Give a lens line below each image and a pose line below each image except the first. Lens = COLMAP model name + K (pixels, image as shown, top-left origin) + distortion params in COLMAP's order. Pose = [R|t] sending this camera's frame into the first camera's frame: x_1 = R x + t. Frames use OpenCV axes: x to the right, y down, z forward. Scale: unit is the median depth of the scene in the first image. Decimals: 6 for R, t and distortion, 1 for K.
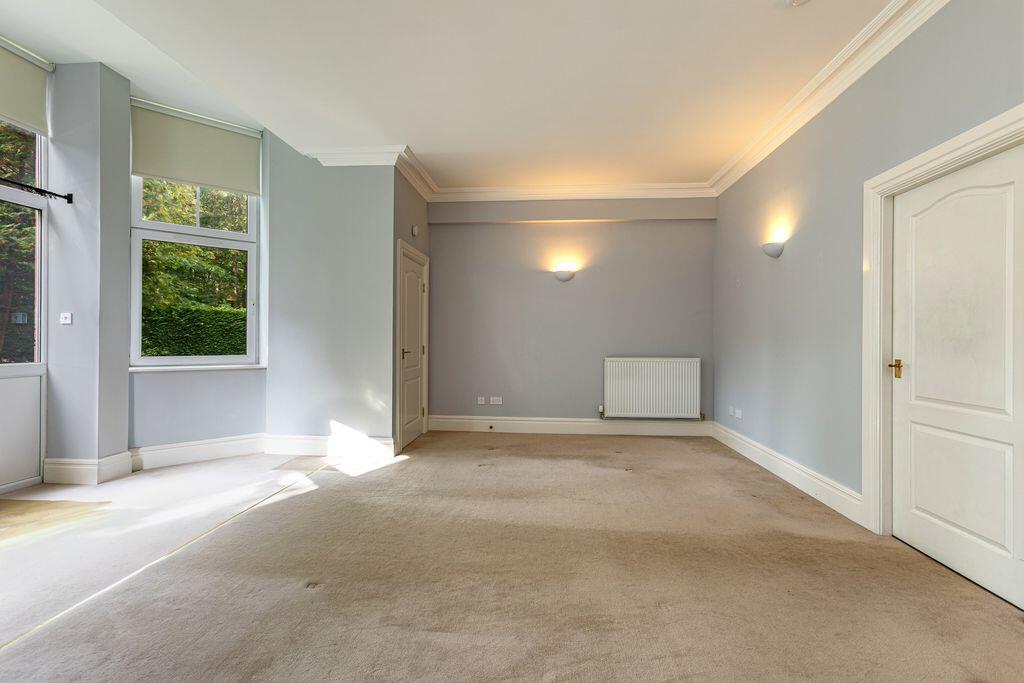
lens RADIAL K [[466.7, 0, 507.3], [0, 466.7, 338.4], [0, 0, 1]] dist [0.001052, 0.000166]
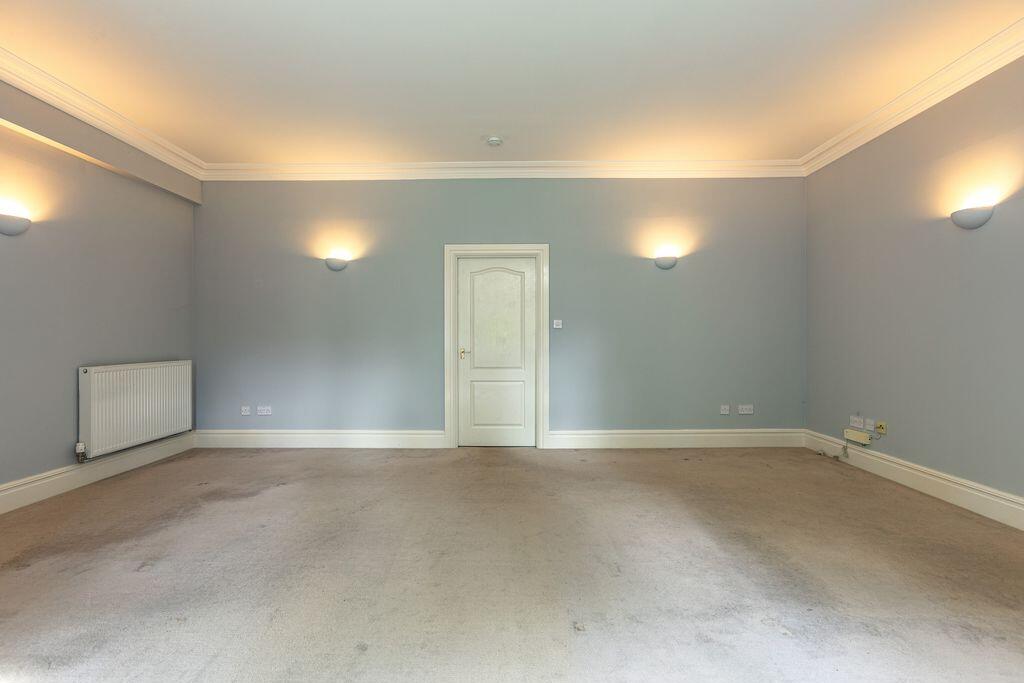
lens RADIAL K [[466.7, 0, 507.3], [0, 466.7, 338.4], [0, 0, 1]] dist [0.001052, 0.000166]
pose [[-0.067160, -0.005122, 0.997729, -0.949051], [0.001999, 0.999984, 0.005268, -0.004091], [-0.997740, 0.002348, -0.067149, 0.898867]]
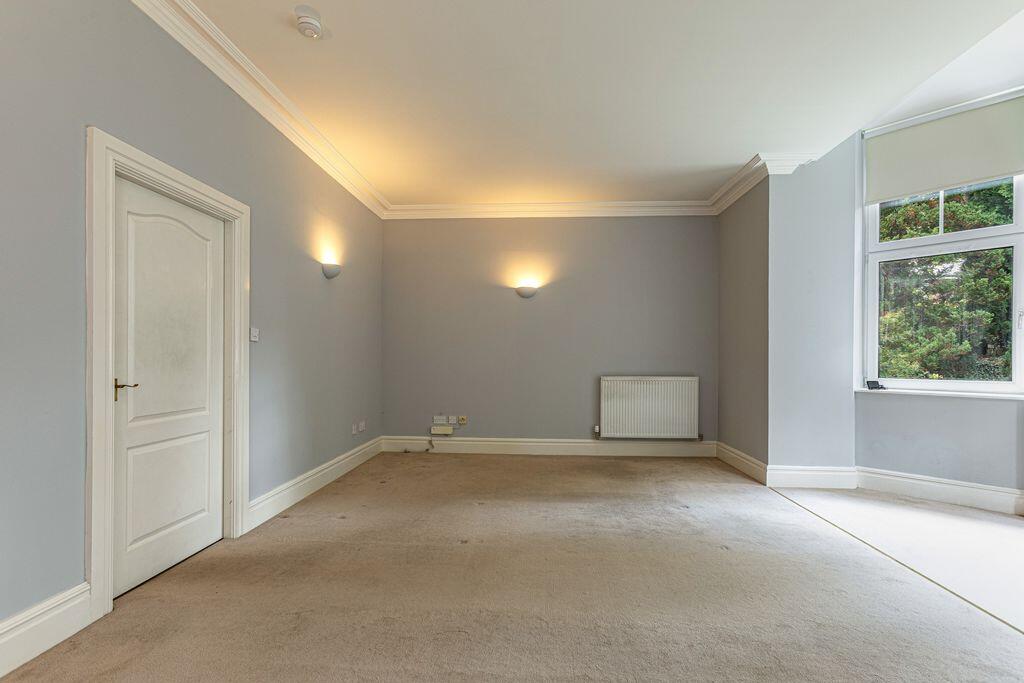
lens RADIAL K [[486.9, 0, 514.8], [0, 486.9, 359.4], [0, 0, 1]] dist [-0.000770, -0.000167]
pose [[-0.999365, -0.008726, -0.034540, 0.164740], [-0.008772, 0.999961, 0.001171, 0.004739], [0.034529, 0.001473, -0.999403, 1.770947]]
